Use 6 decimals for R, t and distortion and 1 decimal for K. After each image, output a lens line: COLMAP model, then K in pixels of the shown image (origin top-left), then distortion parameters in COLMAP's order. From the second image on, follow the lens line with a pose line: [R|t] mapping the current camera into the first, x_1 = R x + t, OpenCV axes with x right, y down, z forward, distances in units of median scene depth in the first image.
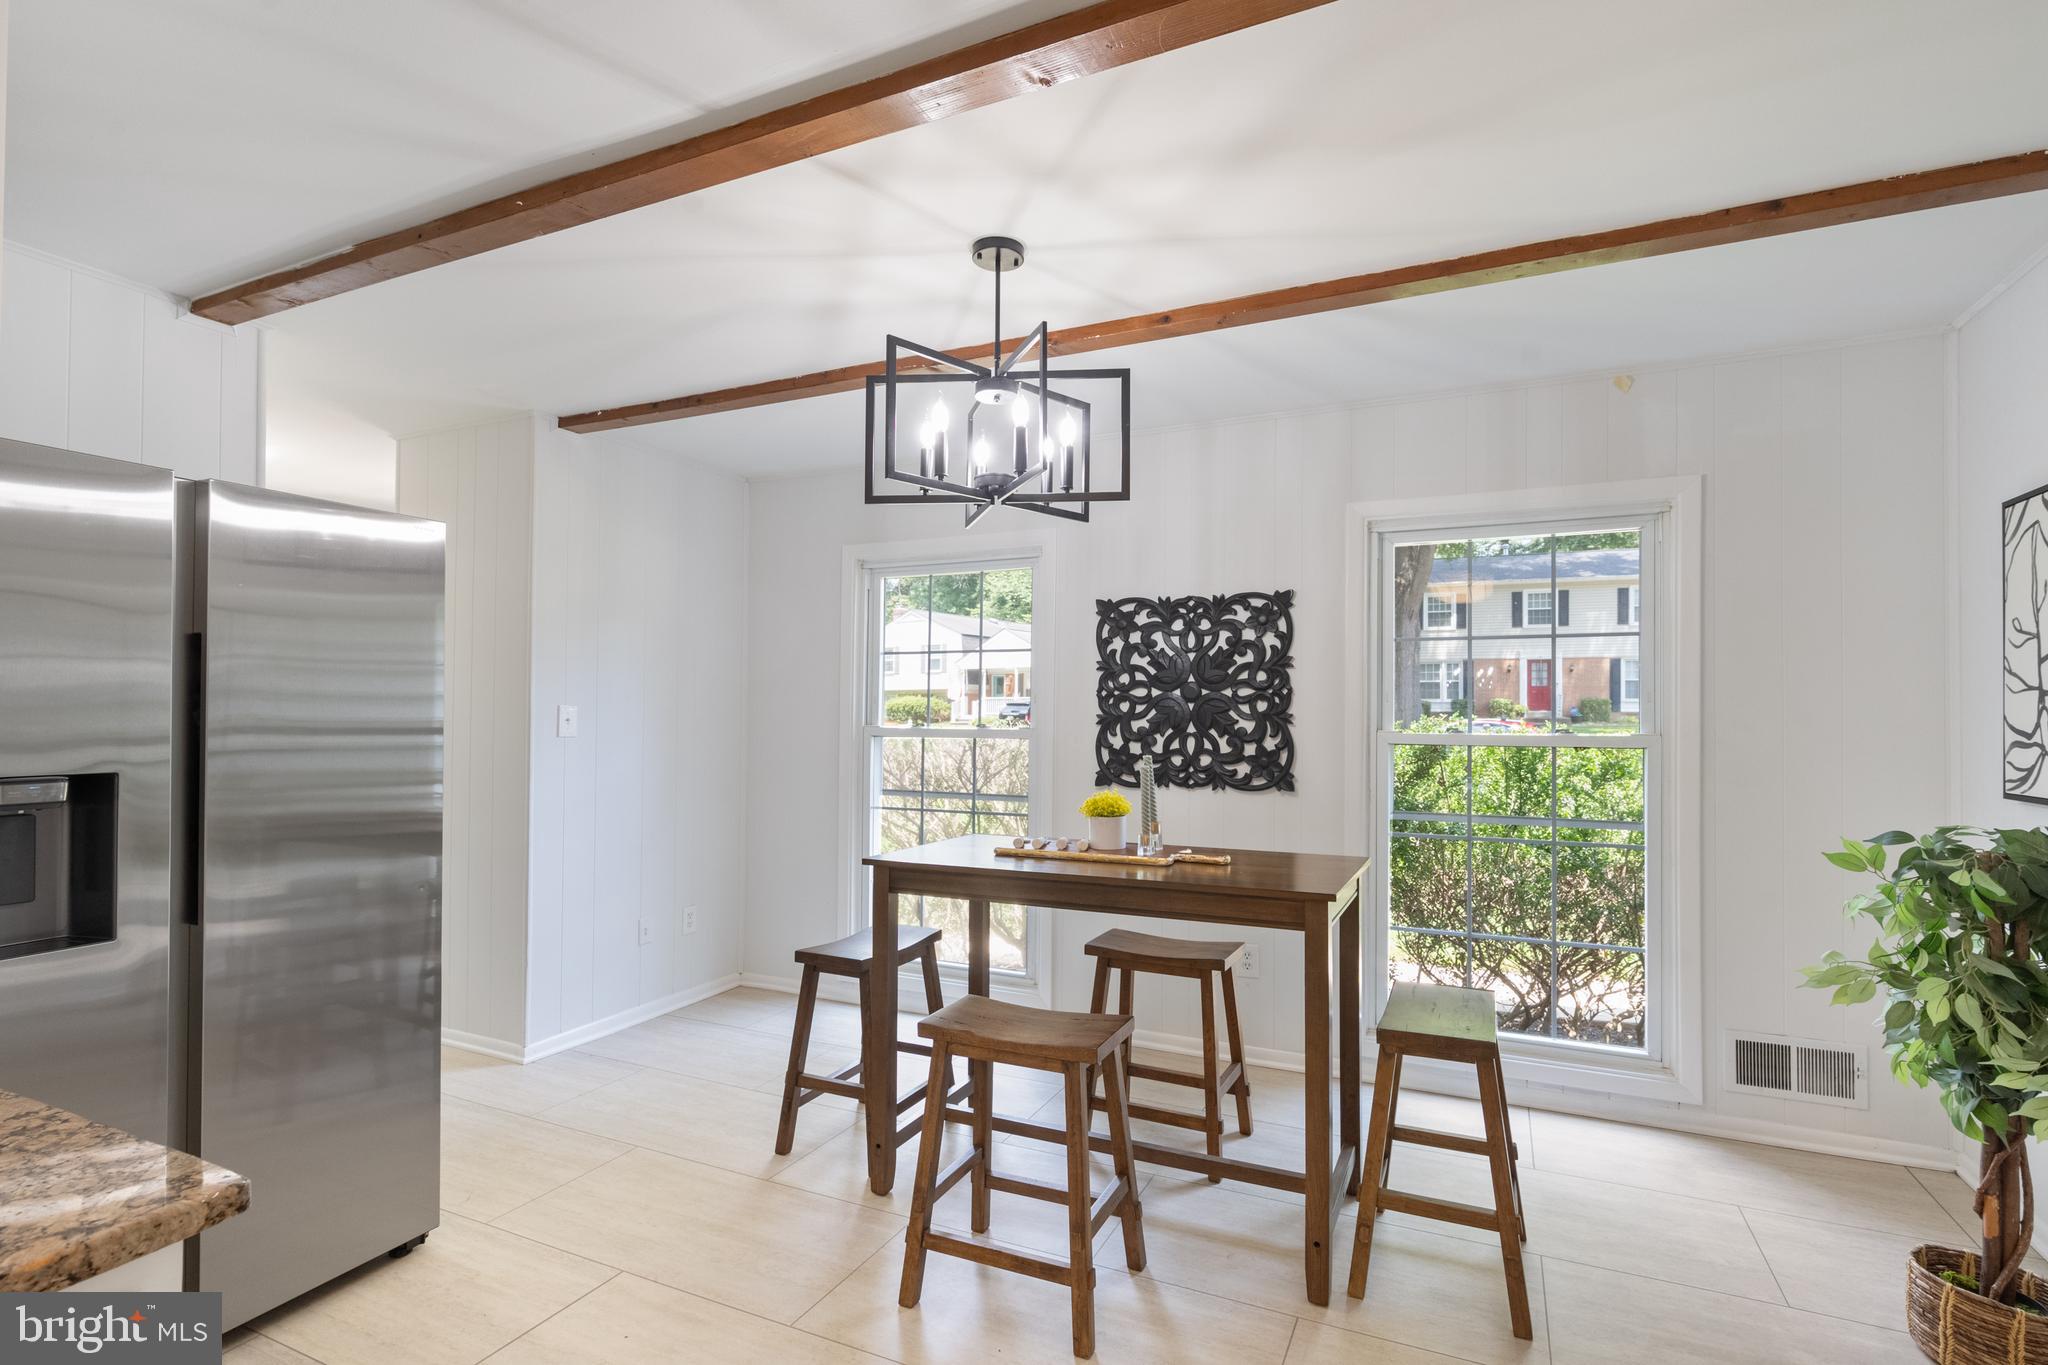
lens RADIAL K [[904.0, 0, 1018.0], [0, 904.0, 692.9], [0, 0, 1]] dist [-0.004348, -0.000373]
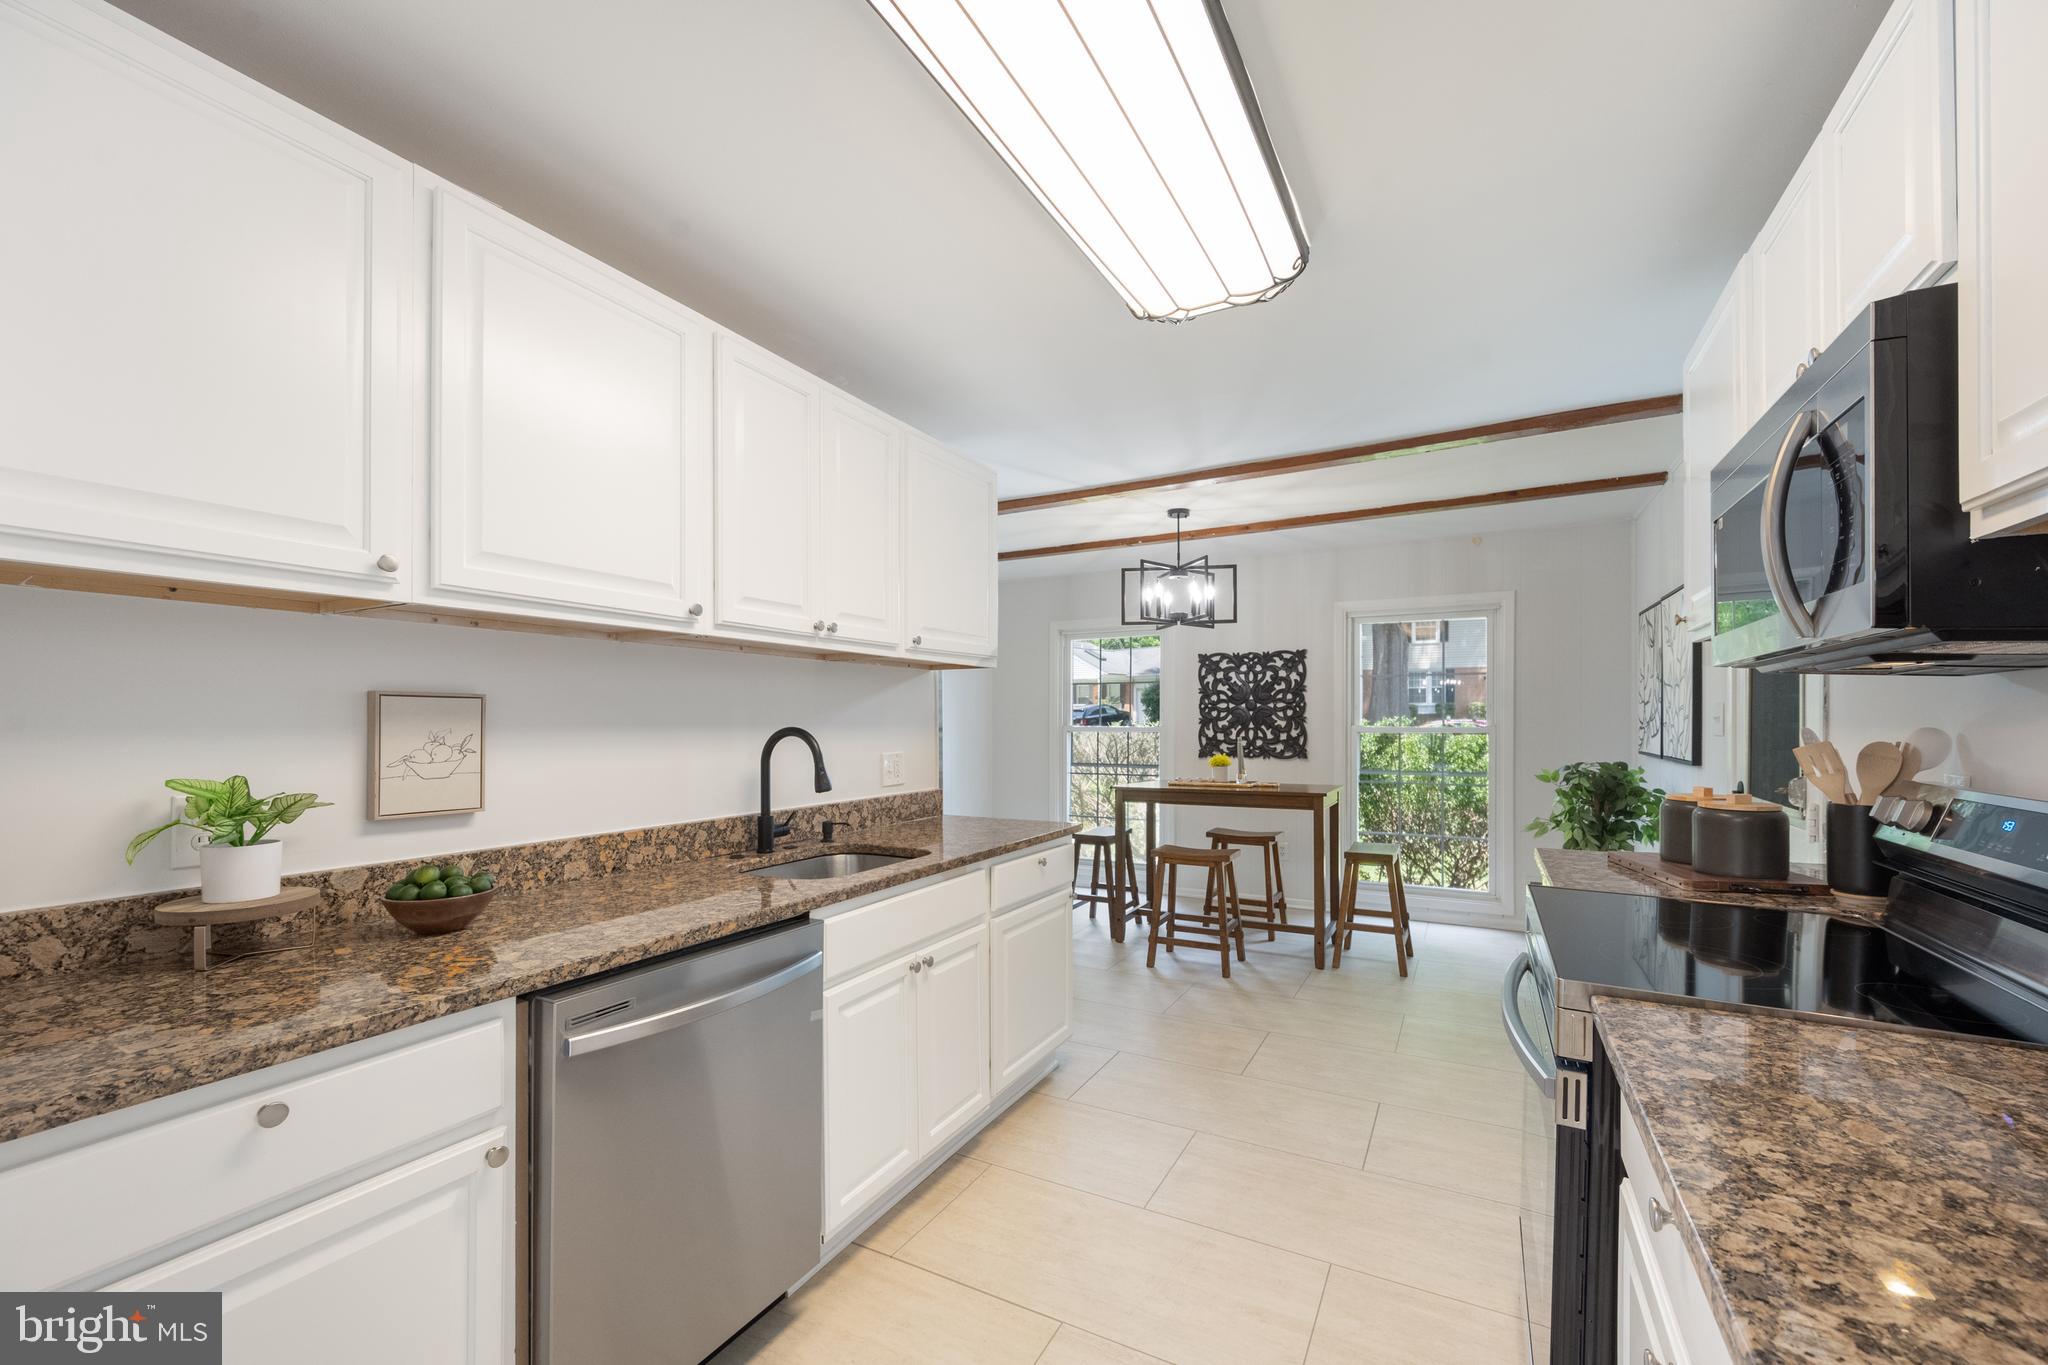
lens RADIAL K [[705.1, 0, 1134.3], [0, 705.1, 713.1], [0, 0, 1]] dist [-0.015756, -0.000045]
pose [[0.998104, -0.008515, 0.060964, -0.129867], [0.007607, 0.999857, 0.015108, -0.008248], [-0.061084, -0.014616, 0.998026, -0.400602]]
